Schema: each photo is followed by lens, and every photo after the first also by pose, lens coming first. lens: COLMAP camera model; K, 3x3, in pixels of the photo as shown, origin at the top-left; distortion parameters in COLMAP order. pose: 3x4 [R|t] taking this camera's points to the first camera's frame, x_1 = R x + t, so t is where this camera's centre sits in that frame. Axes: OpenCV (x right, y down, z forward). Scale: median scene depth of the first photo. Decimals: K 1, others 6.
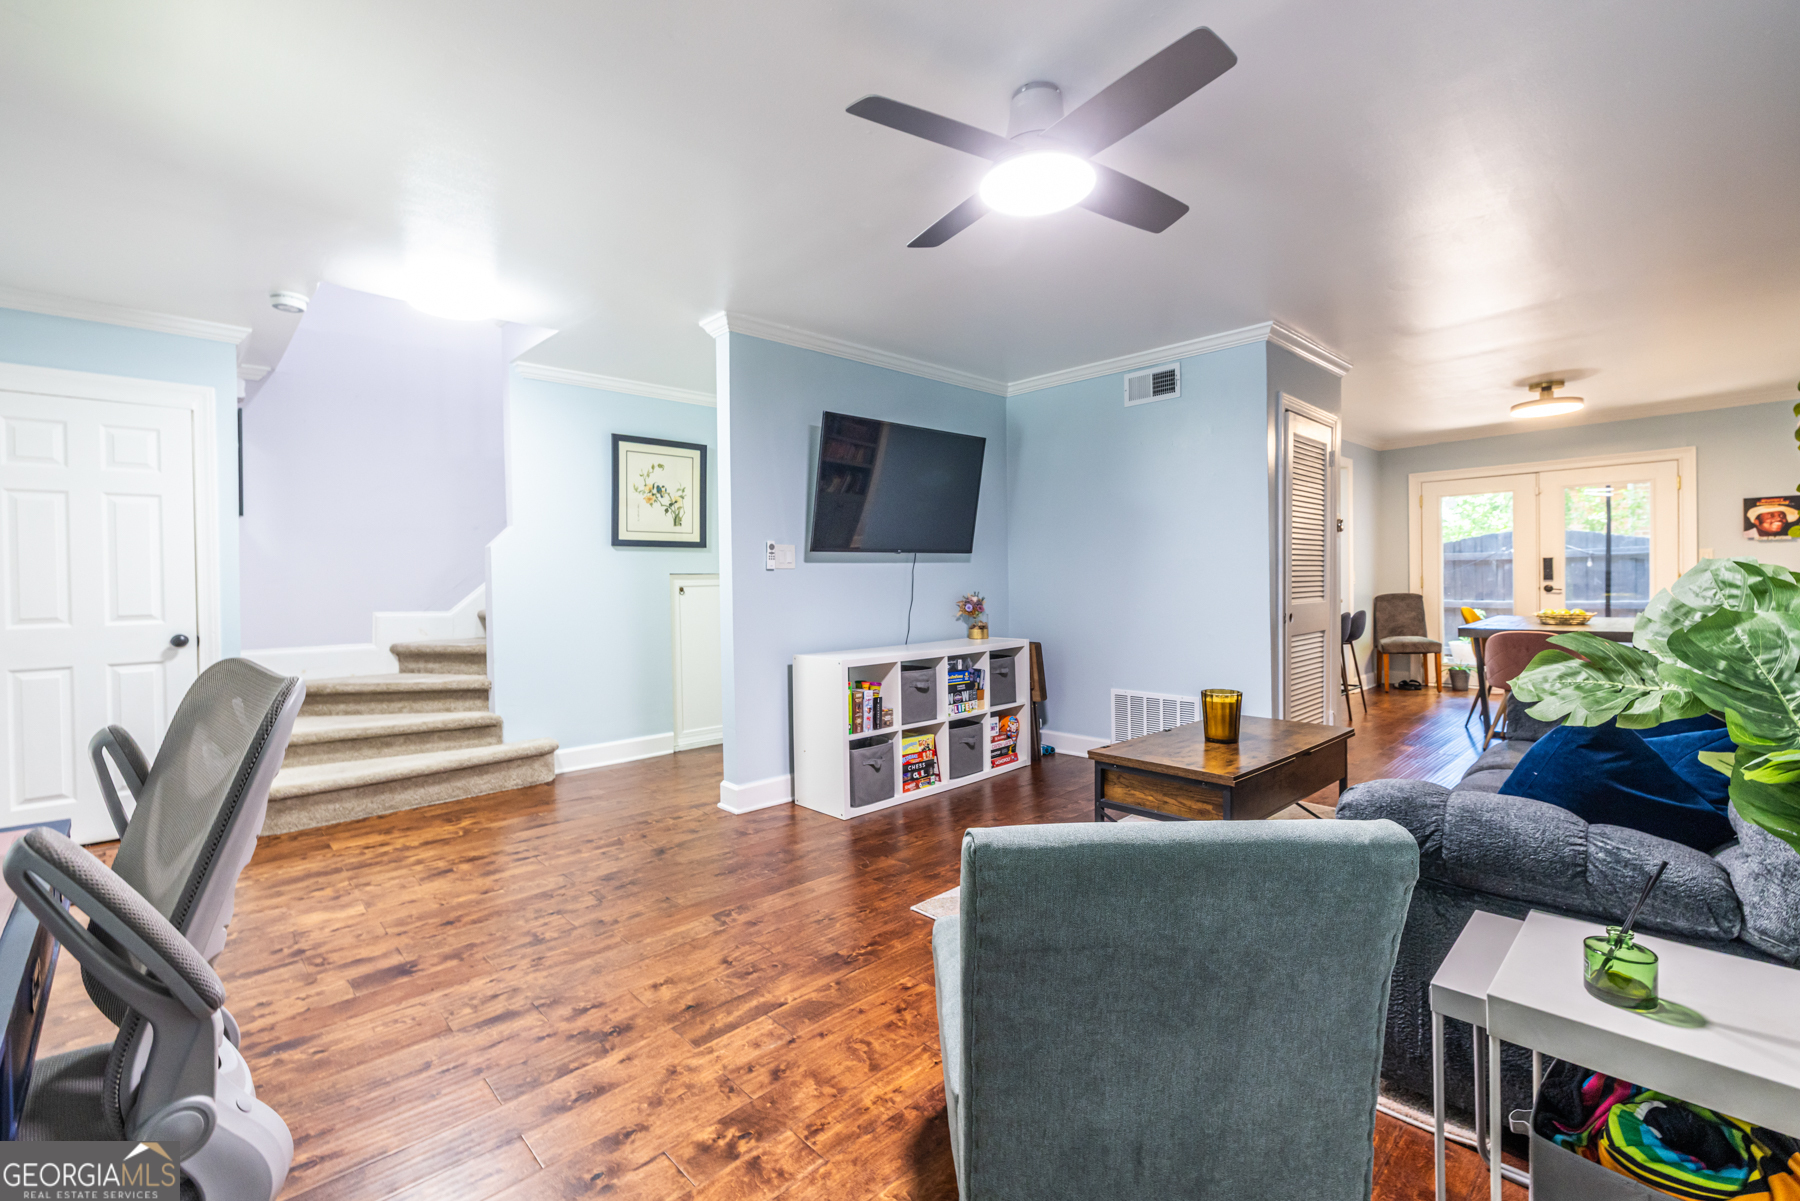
lens RADIAL K [[759.3, 0, 900.0], [0, 759.3, 600.5], [0, 0, 1]] dist [-0.000139, -0.000087]
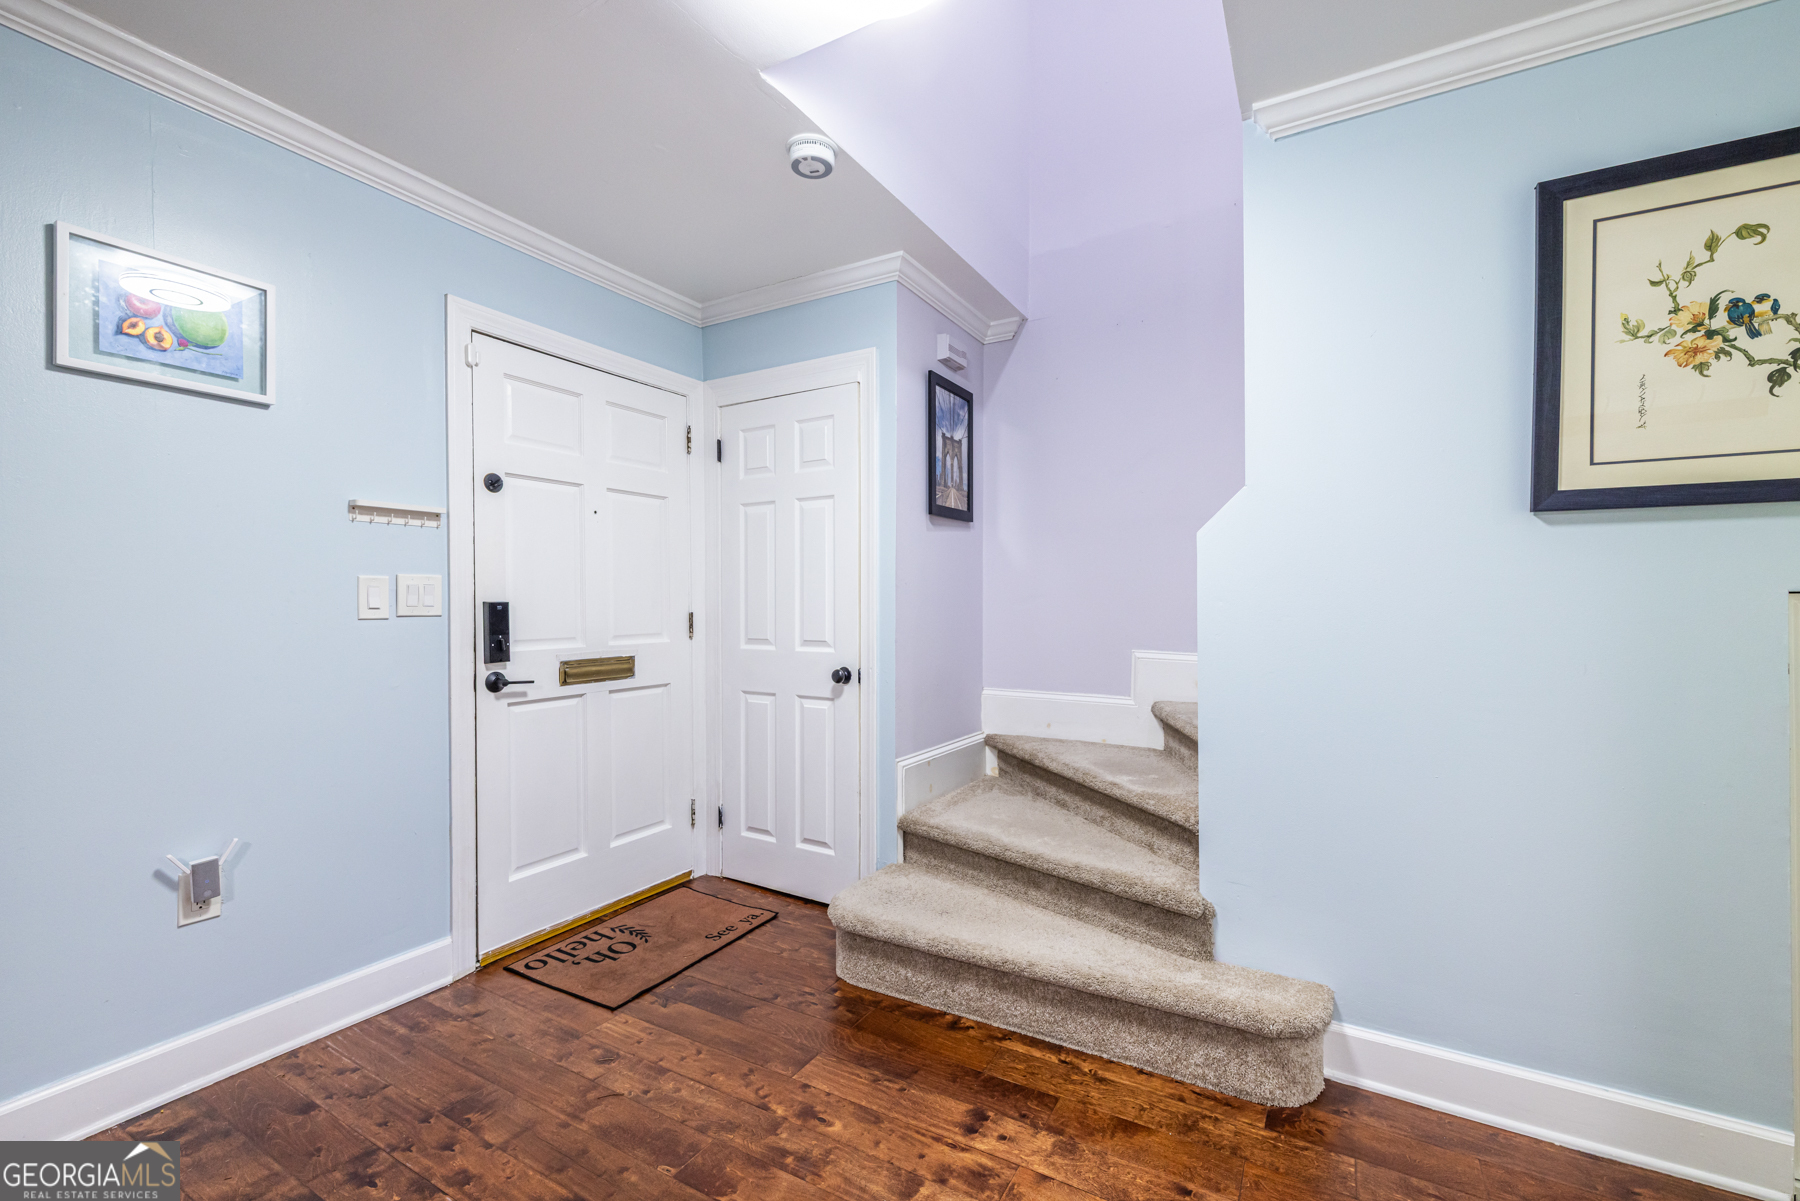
lens RADIAL K [[759.3, 0, 900.0], [0, 759.3, 600.5], [0, 0, 1]] dist [-0.000139, -0.000087]
pose [[0.283799, 0.012590, -0.958801, -0.179352], [-0.031873, 0.999485, 0.003690, -0.032310], [0.958354, 0.029513, 0.284054, 0.882585]]
